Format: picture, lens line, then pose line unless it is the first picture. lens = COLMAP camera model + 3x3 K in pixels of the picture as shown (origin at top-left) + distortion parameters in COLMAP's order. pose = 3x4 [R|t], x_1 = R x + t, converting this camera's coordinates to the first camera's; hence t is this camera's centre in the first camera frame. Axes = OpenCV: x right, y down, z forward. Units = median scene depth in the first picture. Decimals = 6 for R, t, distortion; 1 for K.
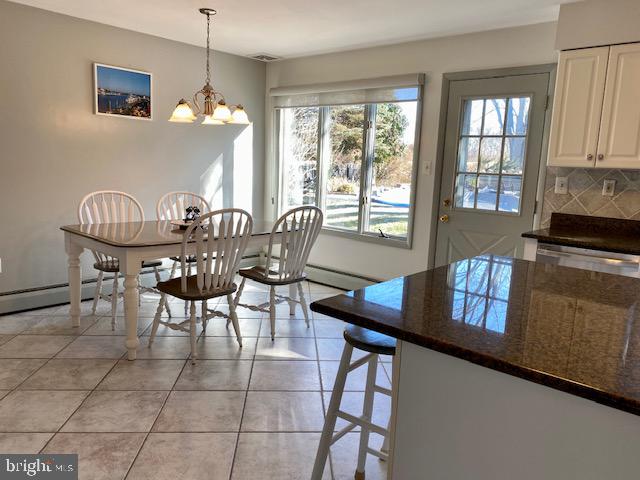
lens RADIAL K [[496.1, 0, 320.0], [0, 496.1, 240.0], [0, 0, 1]] dist [0.000161, 0.000476]
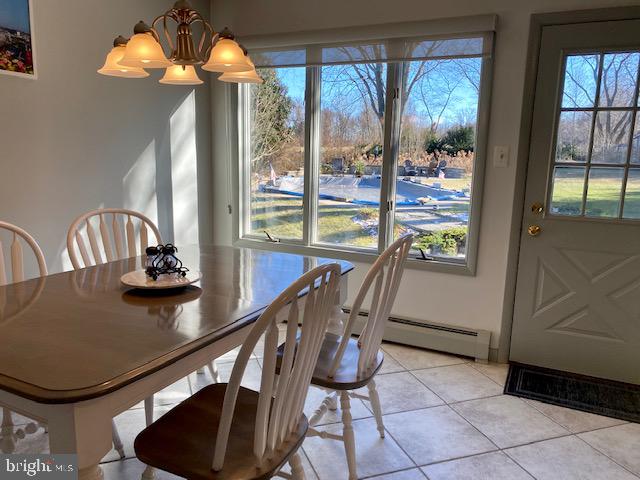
lens RADIAL K [[496.1, 0, 320.0], [0, 496.1, 240.0], [0, 0, 1]] dist [0.000161, 0.000476]
pose [[0.960326, -0.064381, 0.271346, -0.207121], [0.056660, 0.997737, 0.036202, -0.069865], [-0.273062, -0.019391, 0.961801, 0.405366]]
